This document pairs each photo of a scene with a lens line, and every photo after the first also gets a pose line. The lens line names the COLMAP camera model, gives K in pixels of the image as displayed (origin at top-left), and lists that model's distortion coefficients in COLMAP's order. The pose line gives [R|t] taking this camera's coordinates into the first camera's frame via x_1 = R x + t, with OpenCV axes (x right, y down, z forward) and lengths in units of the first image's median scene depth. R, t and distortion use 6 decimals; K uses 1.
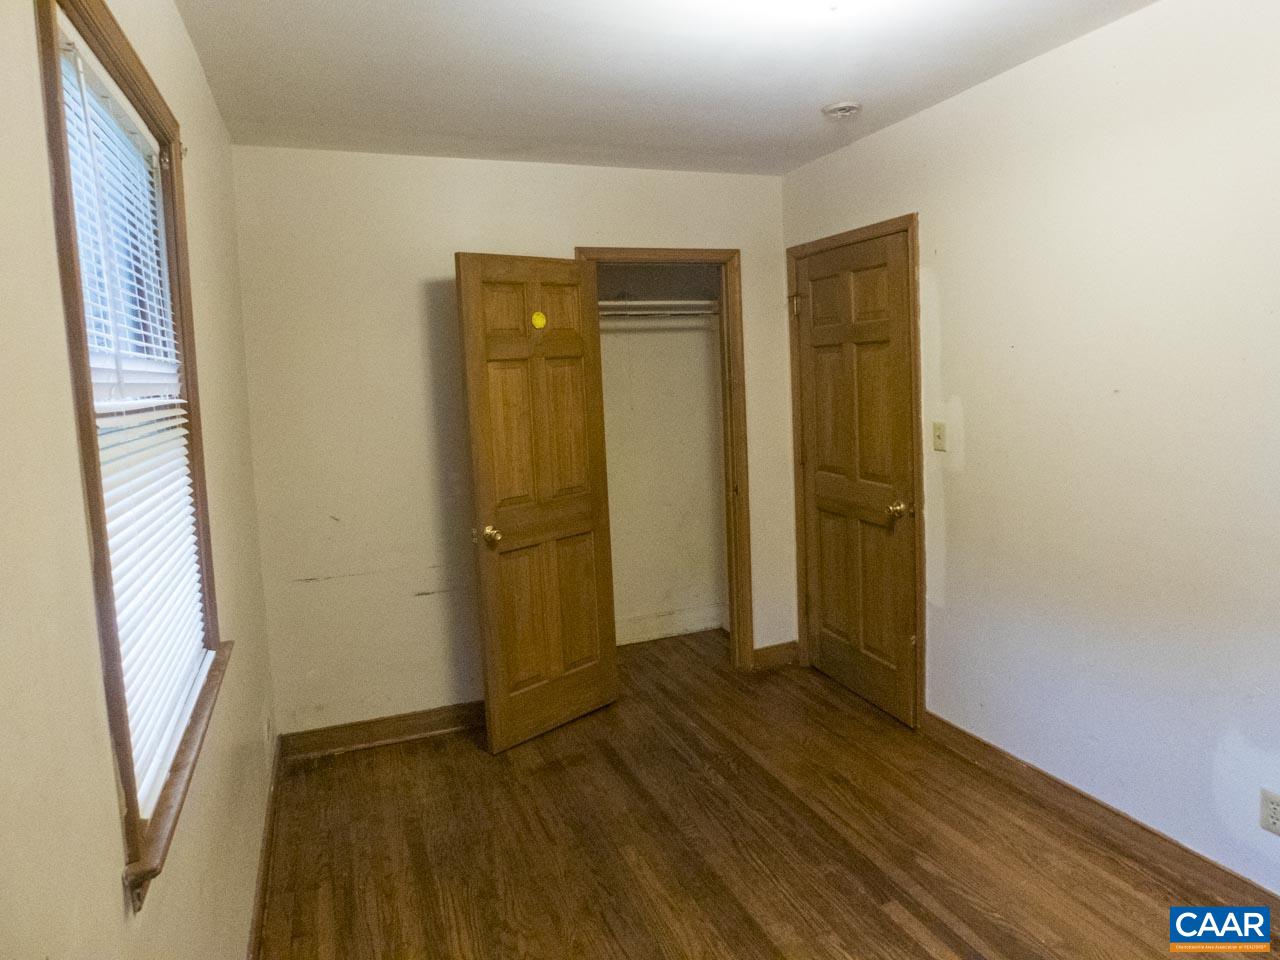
lens RADIAL K [[822.1, 0, 645.9], [0, 822.1, 456.8], [0, 0, 1]] dist [-0.047342, 0.028602]
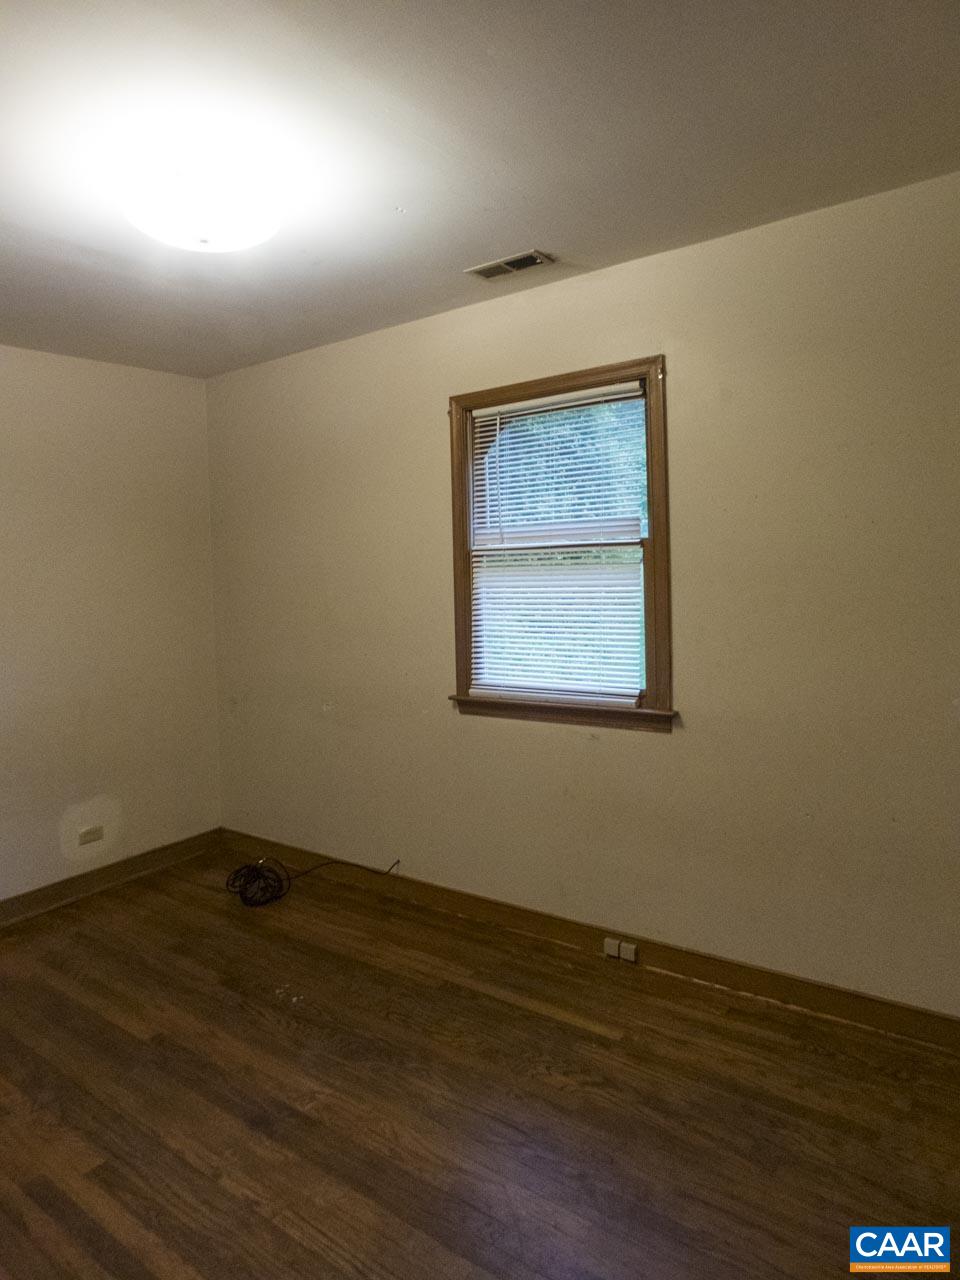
lens RADIAL K [[822.1, 0, 480.0], [0, 822.1, 640.0], [0, 0, 1]] dist [-0.047342, 0.028602]
pose [[-0.857910, 0.129553, -0.497198, 0.370682], [0.027346, 0.977830, 0.207606, -0.163882], [0.513072, 0.164511, -0.842433, 1.666955]]
